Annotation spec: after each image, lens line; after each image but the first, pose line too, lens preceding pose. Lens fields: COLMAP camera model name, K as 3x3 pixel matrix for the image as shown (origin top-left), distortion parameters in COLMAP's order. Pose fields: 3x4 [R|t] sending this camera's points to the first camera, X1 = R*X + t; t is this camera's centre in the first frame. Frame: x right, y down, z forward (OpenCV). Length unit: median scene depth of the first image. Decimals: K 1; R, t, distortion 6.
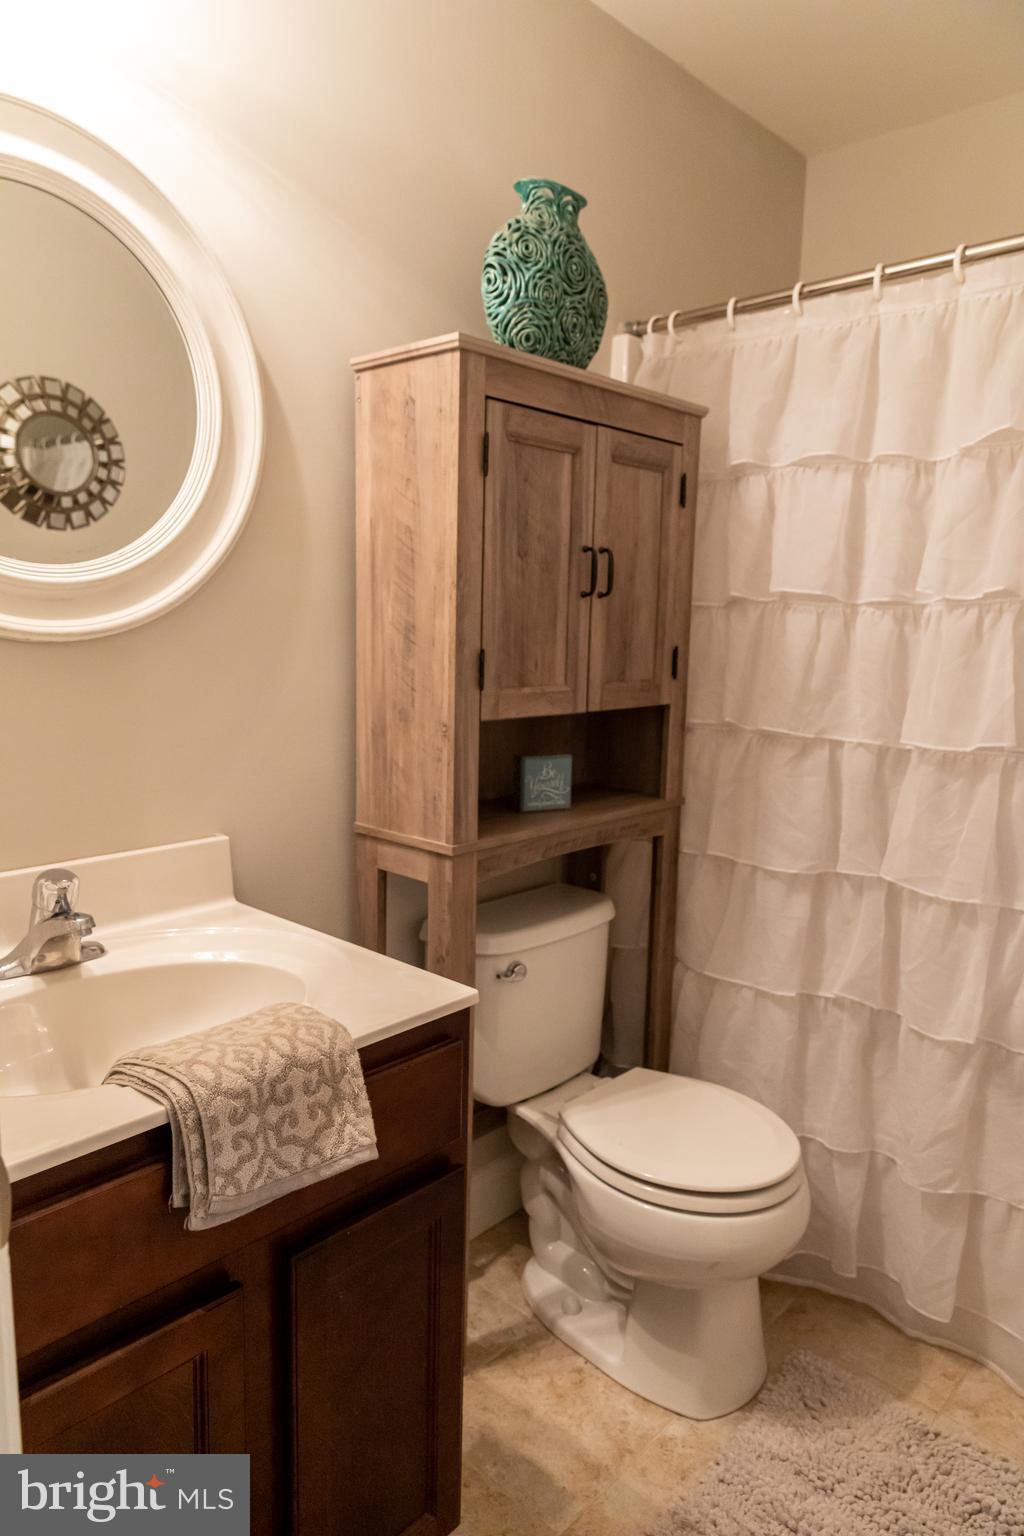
lens RADIAL K [[1015.9, 0, 512.0], [0, 1015.9, 768.0], [0, 0, 1]] dist [0.009446, 0.000420]
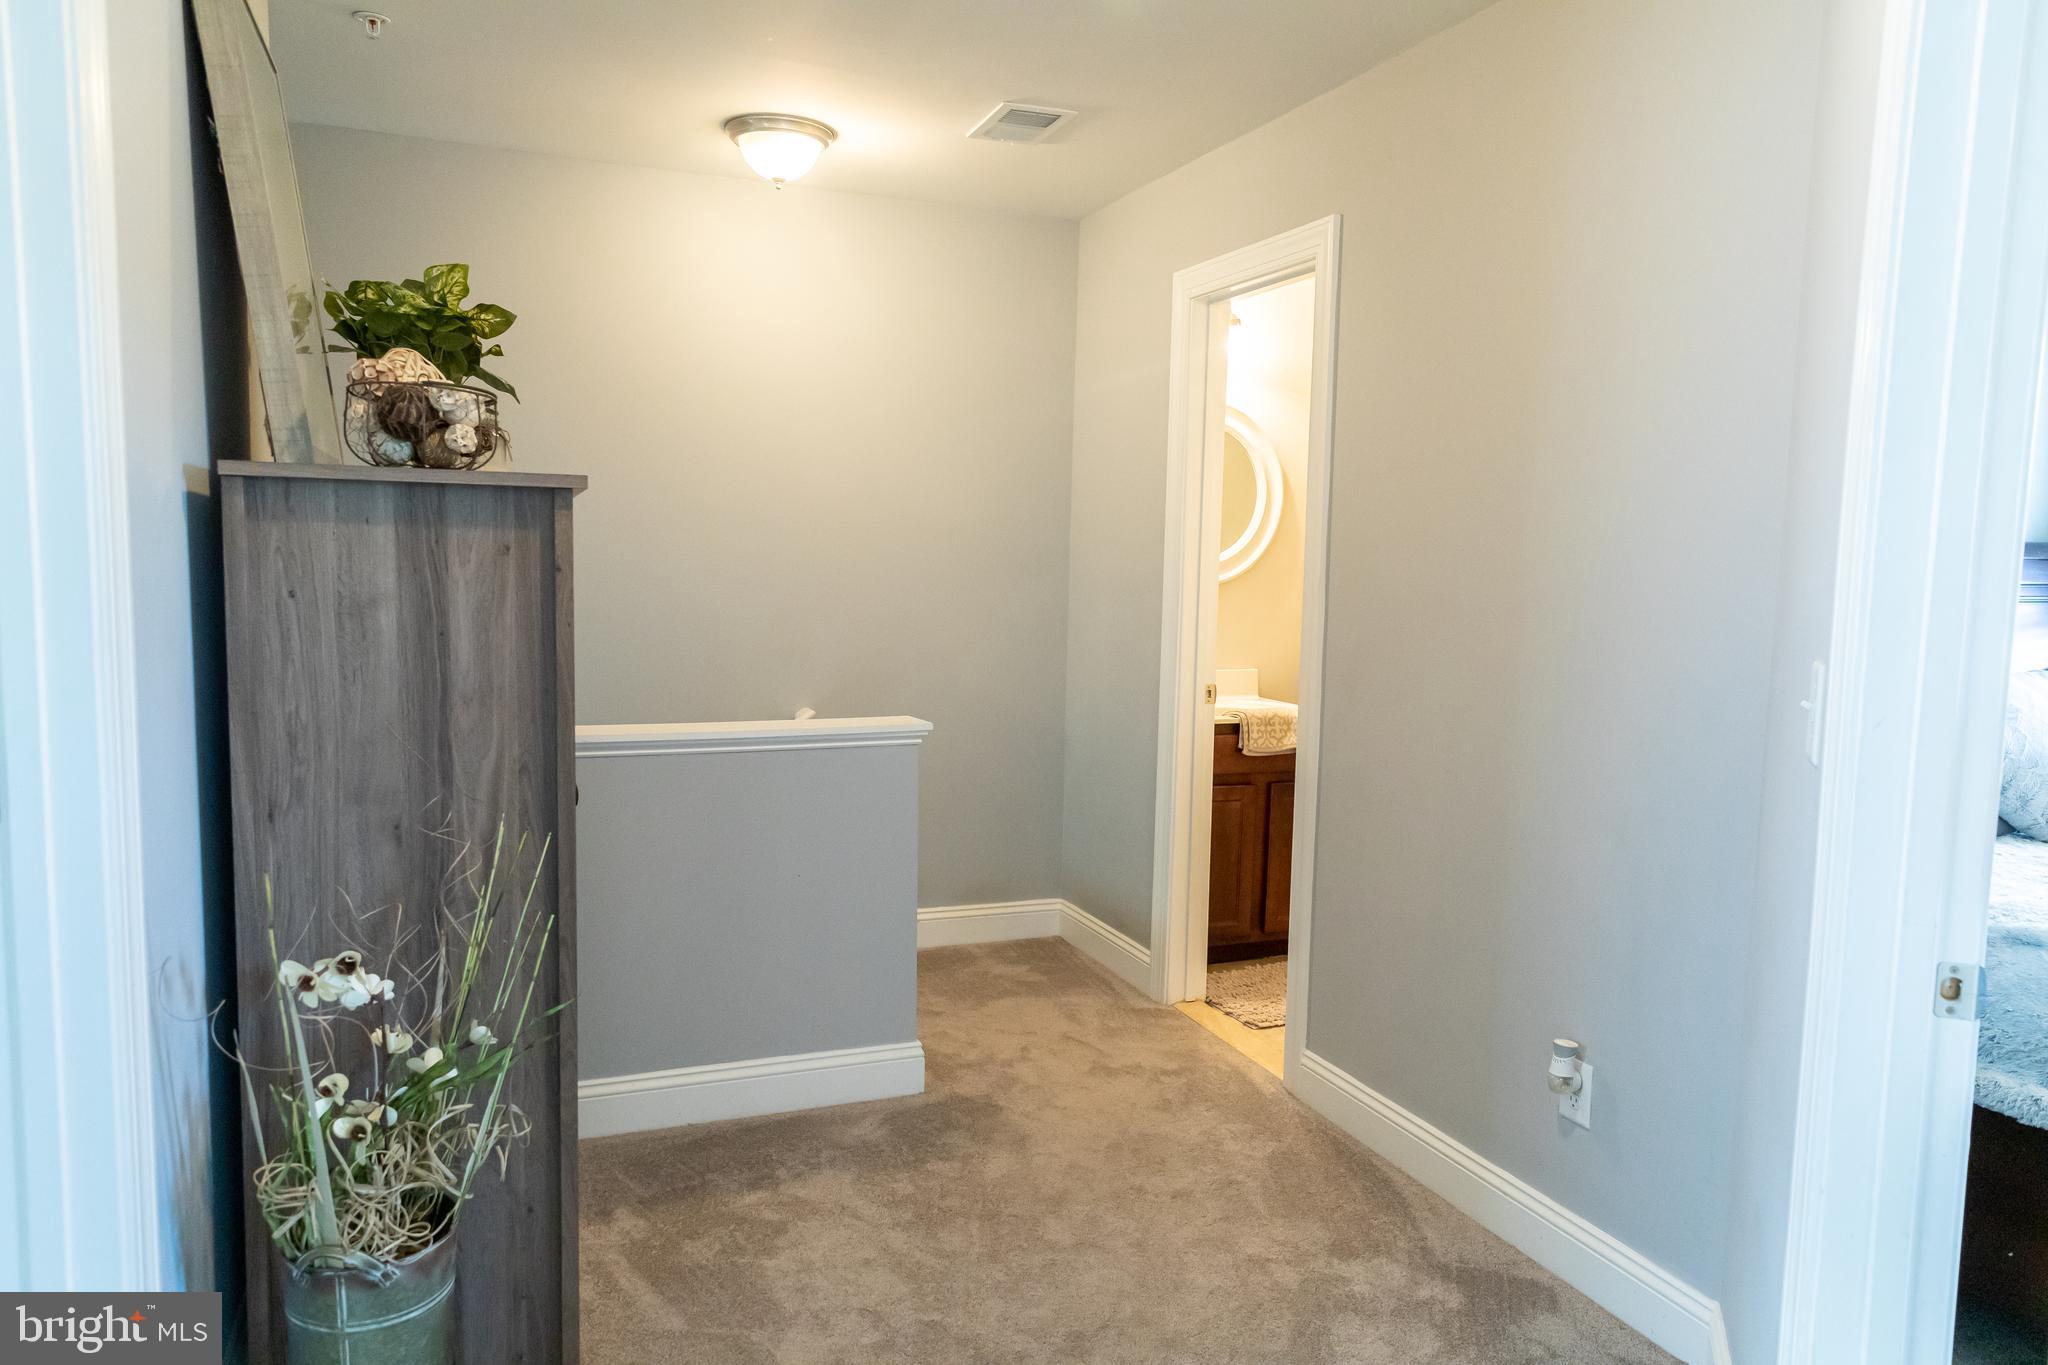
lens RADIAL K [[1354.5, 0, 1024.0], [0, 1354.5, 682.5], [0, 0, 1]] dist [0.009446, 0.000420]
pose [[0.907605, 0.043771, -0.417537, 0.865189], [-0.069516, 0.996490, -0.046645, 0.446865], [0.414030, 0.071361, 0.907462, -3.298680]]
